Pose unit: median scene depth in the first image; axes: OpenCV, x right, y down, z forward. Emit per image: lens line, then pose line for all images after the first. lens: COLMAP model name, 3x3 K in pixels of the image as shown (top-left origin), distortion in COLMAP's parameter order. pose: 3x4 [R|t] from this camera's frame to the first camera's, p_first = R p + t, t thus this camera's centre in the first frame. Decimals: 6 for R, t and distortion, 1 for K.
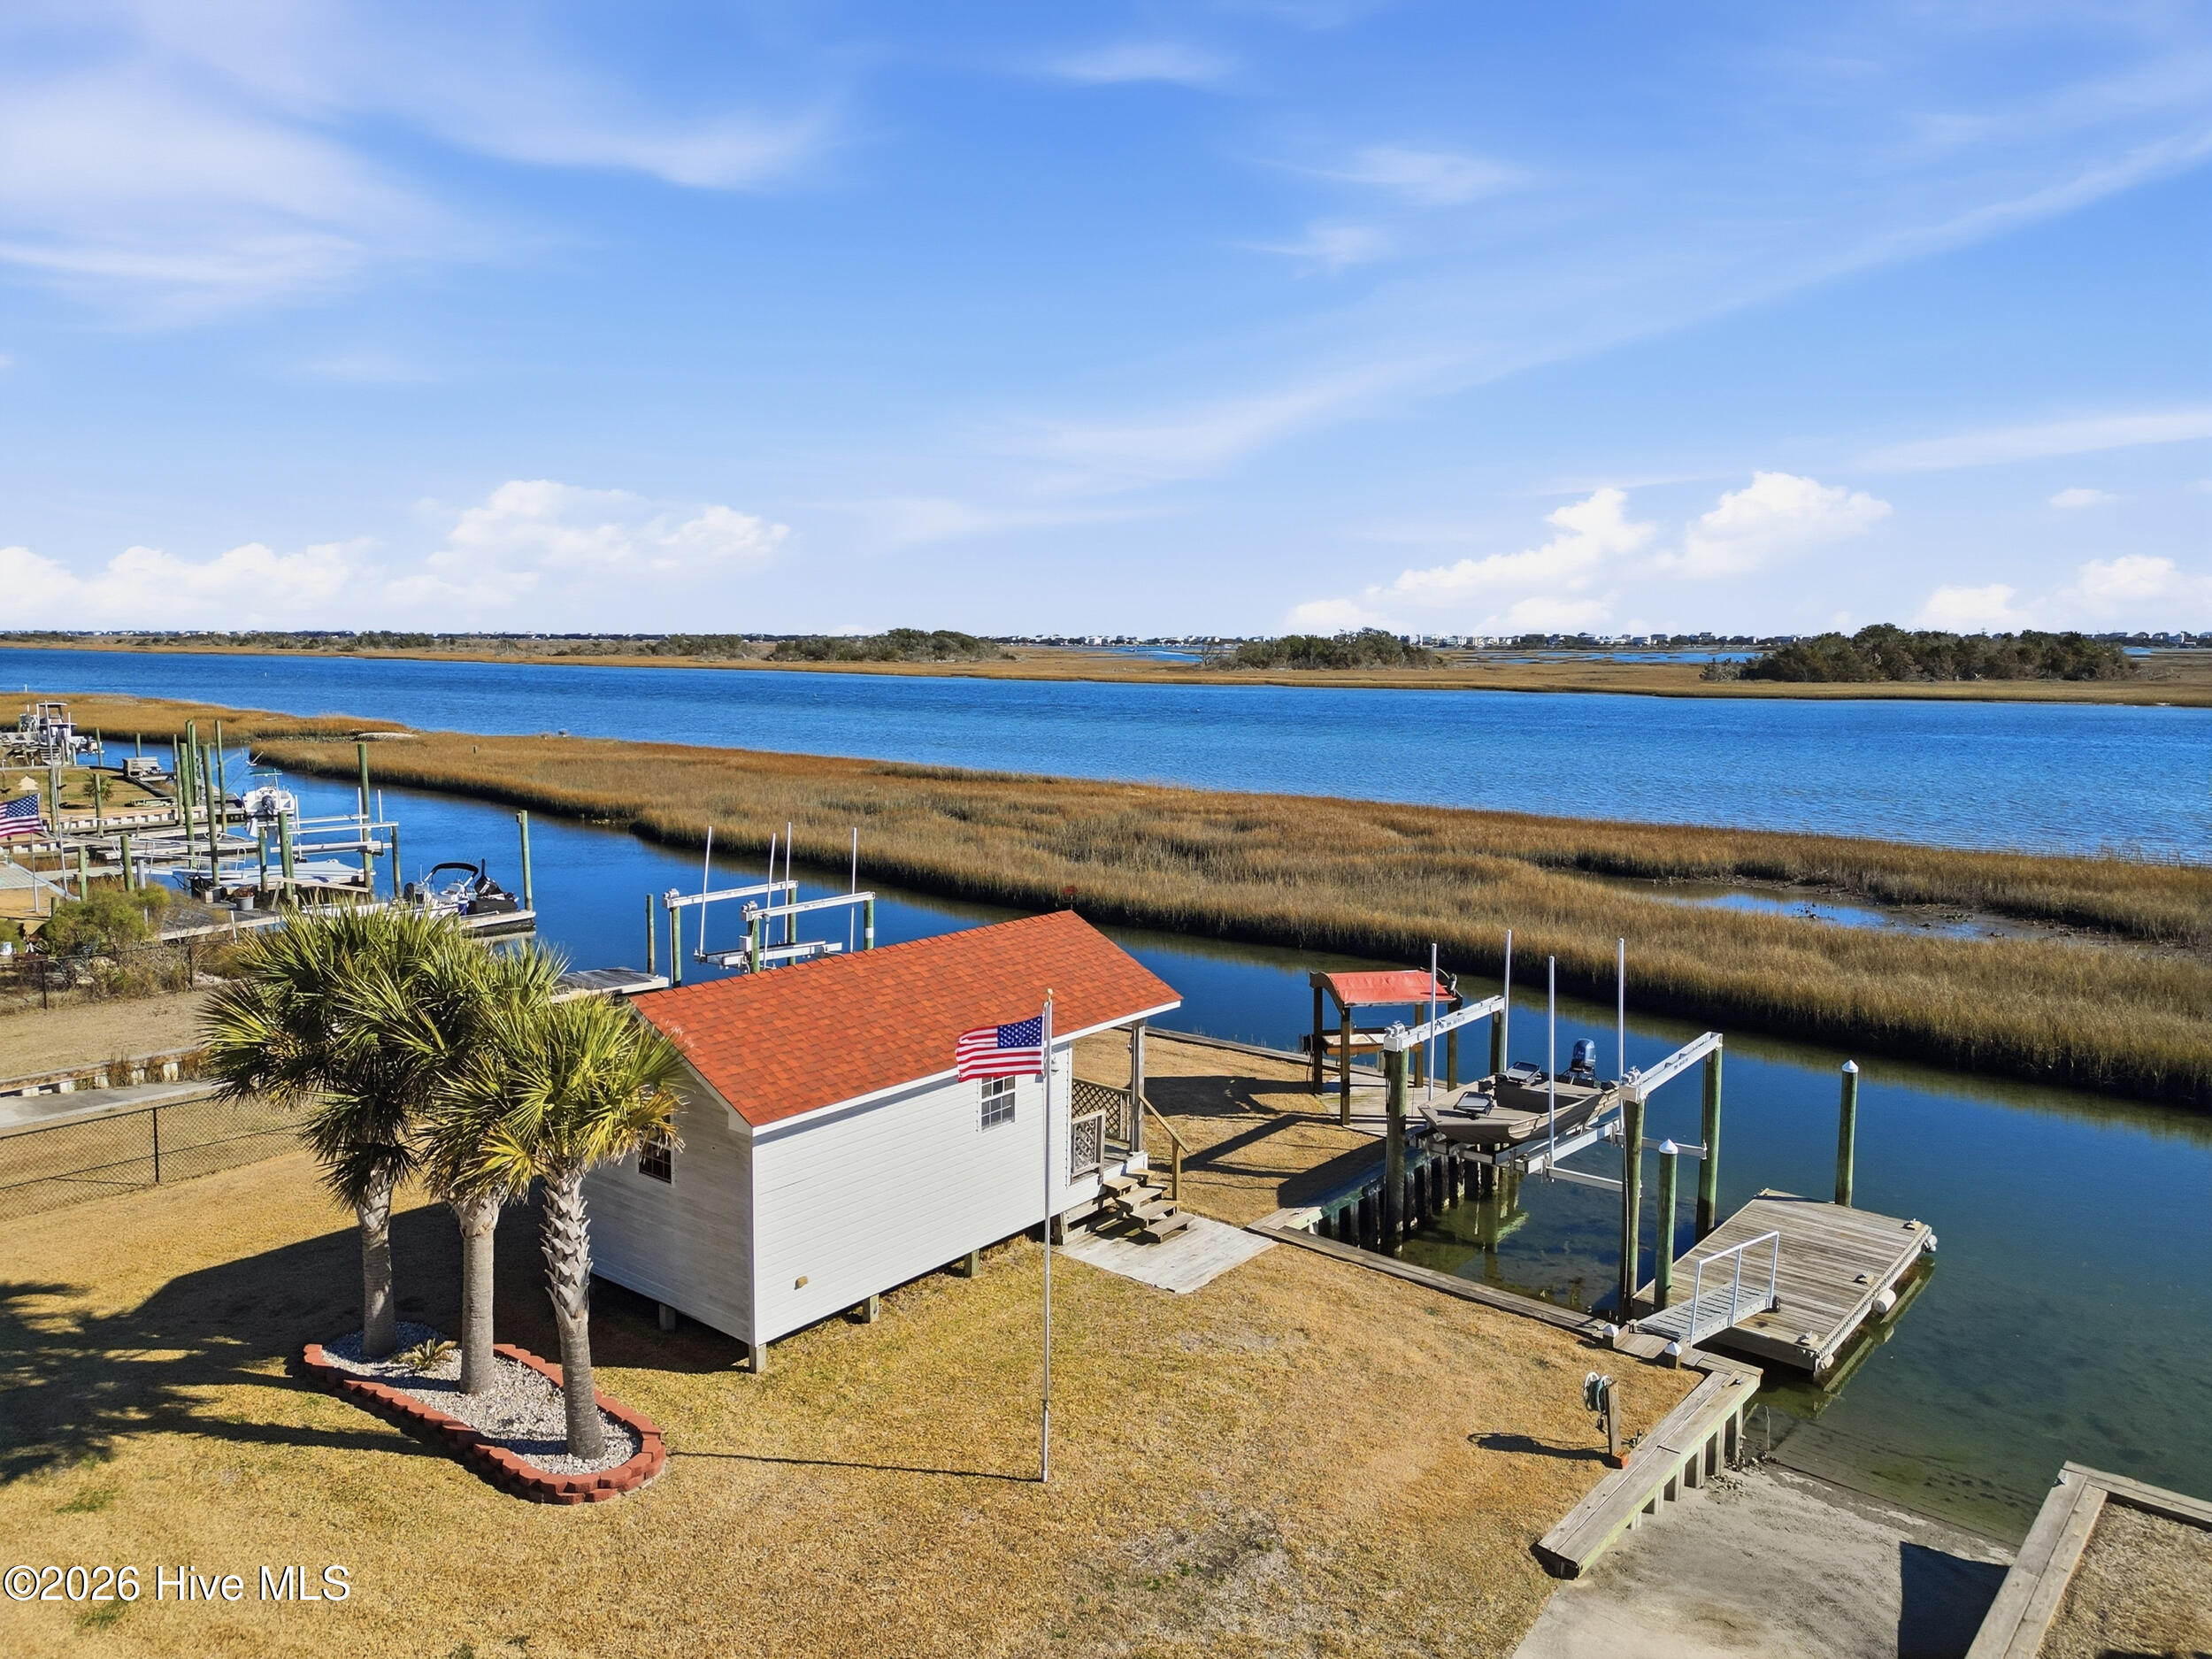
lens RADIAL K [[1563.7, 0, 1106.0], [0, 1563.7, 829.5], [0, 0, 1]] dist [0.093179, -0.110025]
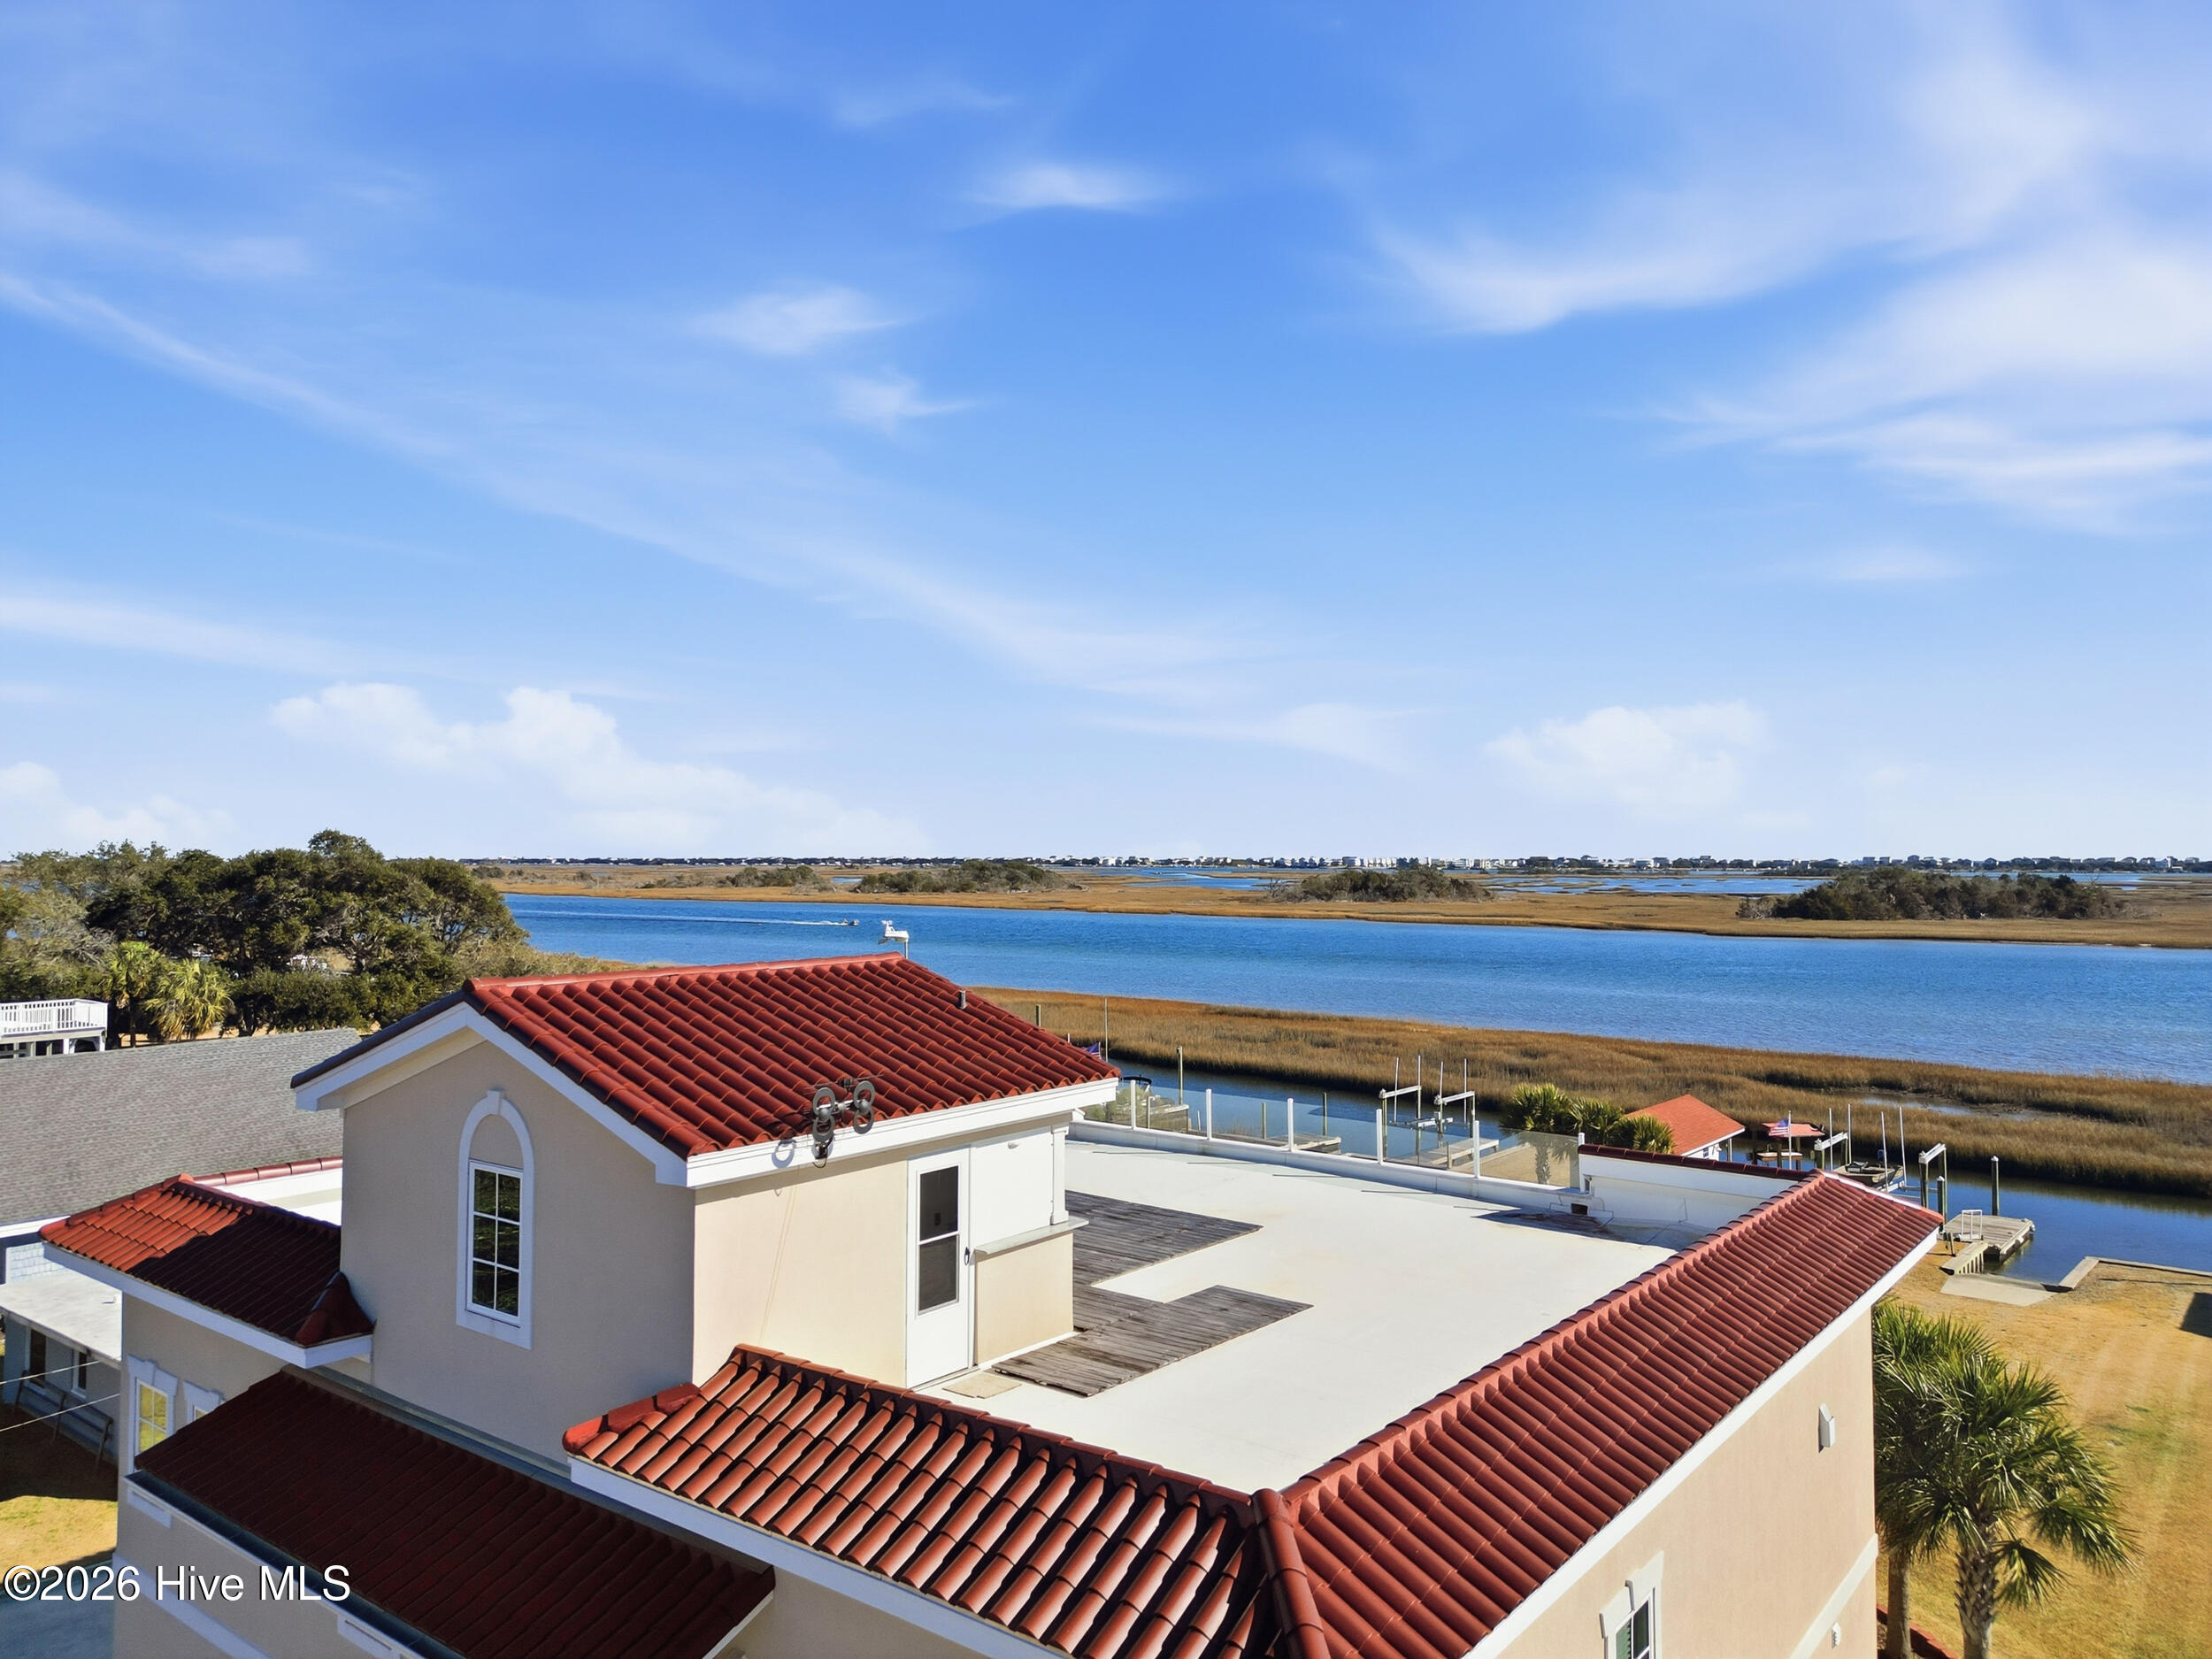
lens RADIAL K [[1554.6, 0, 1106.0], [0, 1554.6, 829.5], [0, 0, 1]] dist [0.110414, -0.119015]
pose [[0.999992, -0.003808, 0.001106, -0.358866], [0.003924, 0.990434, -0.137928, -0.009997], [-0.000570, 0.137931, 0.990442, -0.599743]]
